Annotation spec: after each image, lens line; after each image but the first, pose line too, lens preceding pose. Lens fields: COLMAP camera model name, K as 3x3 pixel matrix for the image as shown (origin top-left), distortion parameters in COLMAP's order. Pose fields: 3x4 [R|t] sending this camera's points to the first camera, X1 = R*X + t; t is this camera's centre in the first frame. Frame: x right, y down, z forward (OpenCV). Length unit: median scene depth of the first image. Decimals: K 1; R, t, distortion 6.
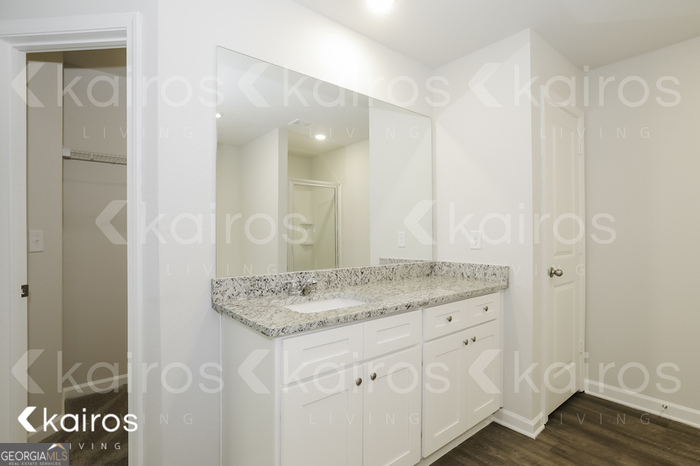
lens RADIAL K [[348.1, 0, 350.0], [0, 348.1, 233.0], [0, 0, 1]] dist [0.000426, 0.000736]
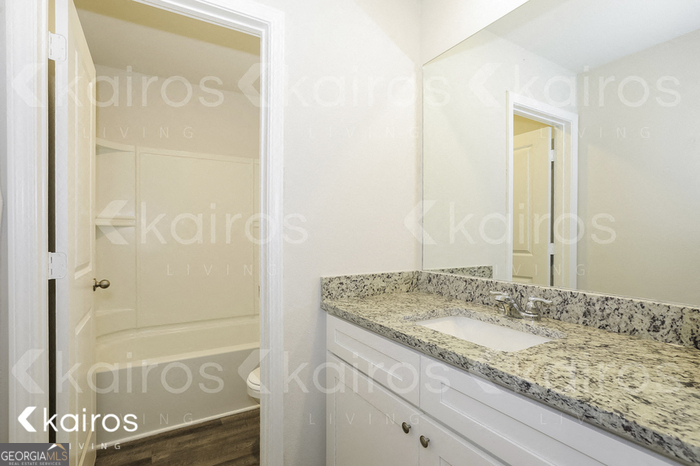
lens RADIAL K [[348.1, 0, 350.0], [0, 348.1, 233.0], [0, 0, 1]] dist [0.000426, 0.000736]
pose [[0.999999, -0.000909, -0.000998, 1.344656], [0.000909, 0.999999, -0.000754, 0.002394], [0.000998, 0.000753, 0.999999, 0.003718]]
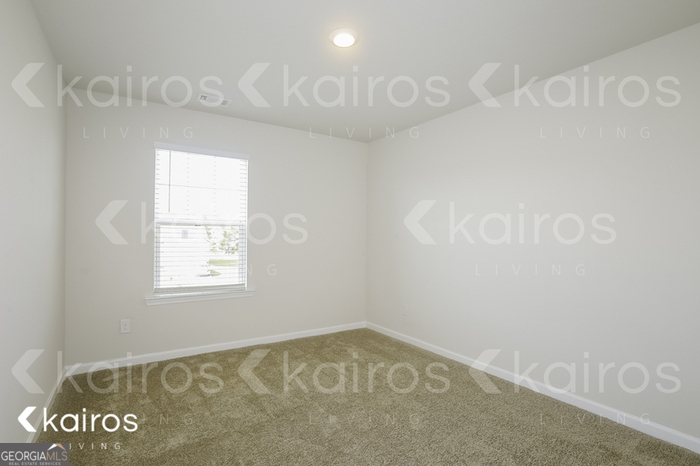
lens RADIAL K [[348.1, 0, 350.0], [0, 348.1, 233.0], [0, 0, 1]] dist [0.000426, 0.000736]
pose [[1.000000, -0.000431, -0.000526, 0.865633], [0.000431, 1.000000, 0.000004, 0.000139], [0.000526, -0.000004, 1.000000, -0.000652]]
